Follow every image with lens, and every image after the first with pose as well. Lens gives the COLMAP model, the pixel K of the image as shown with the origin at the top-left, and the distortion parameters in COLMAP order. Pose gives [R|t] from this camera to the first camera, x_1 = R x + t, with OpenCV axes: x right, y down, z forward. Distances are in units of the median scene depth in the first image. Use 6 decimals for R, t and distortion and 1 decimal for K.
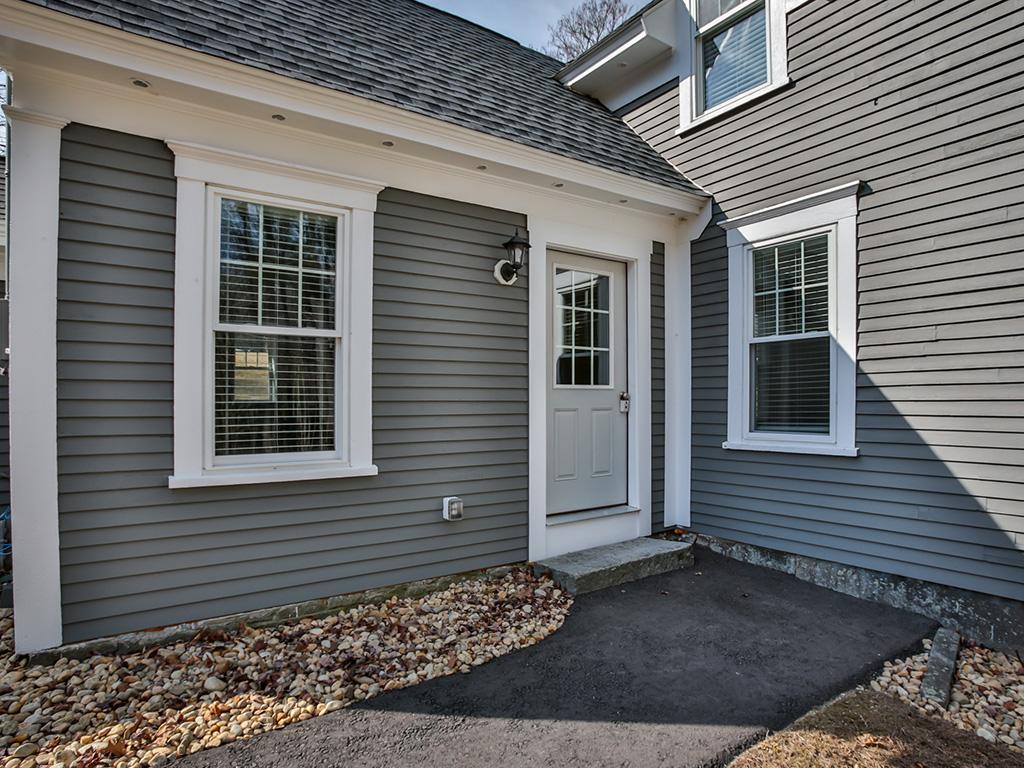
lens RADIAL K [[607.7, 0, 512.0], [0, 607.7, 384.0], [0, 0, 1]] dist [-0.075924, 0.038981]
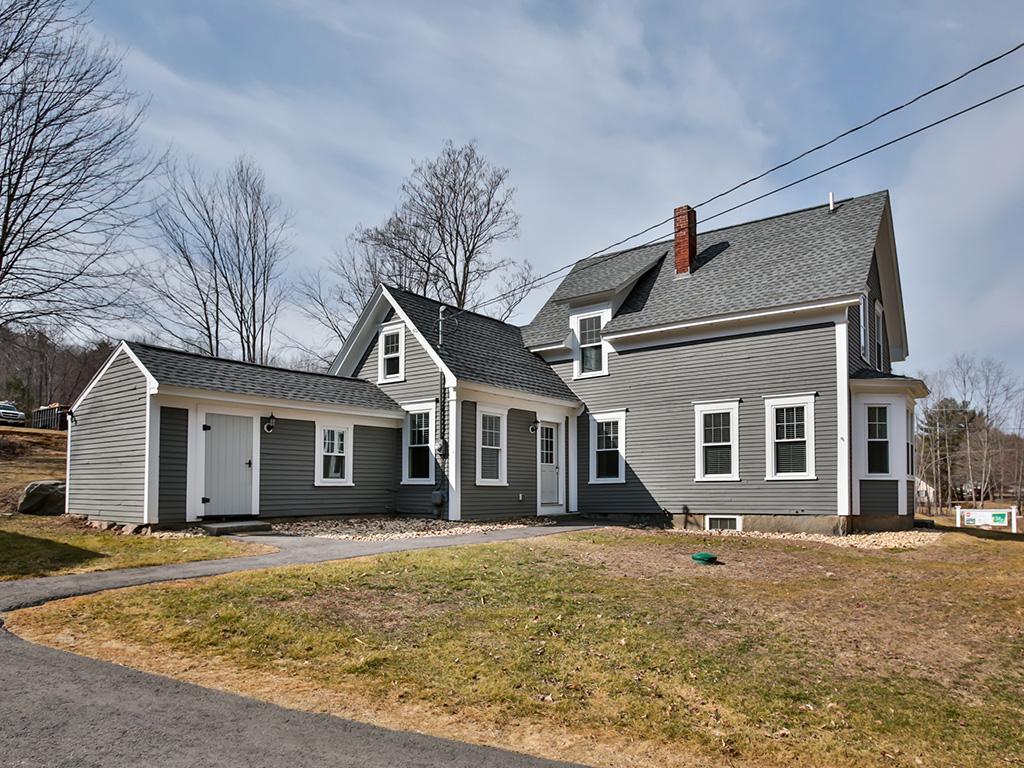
lens RADIAL K [[711.7, 0, 510.9], [0, 711.7, 465.3], [0, 0, 1]] dist [-0.050389, 0.000471]
pose [[0.947528, 0.014937, 0.319323, -1.275323], [-0.008176, 0.999713, -0.022505, 0.099545], [-0.319568, 0.018713, 0.947379, -2.511373]]
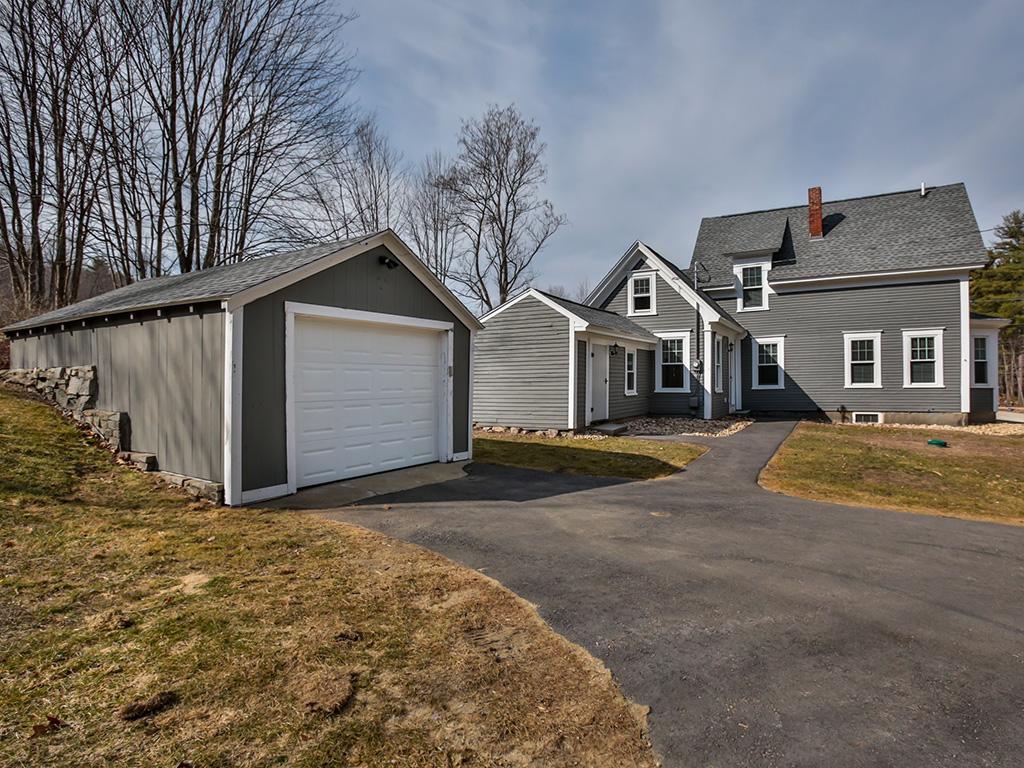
lens RADIAL K [[579.3, 0, 512.0], [0, 579.3, 384.0], [0, 0, 1]] dist [-0.063505, 0.033401]
pose [[0.902396, -0.003398, 0.430894, -3.111747], [-0.004252, 0.999850, 0.016789, 0.006339], [-0.430886, -0.016982, 0.902246, -2.070255]]
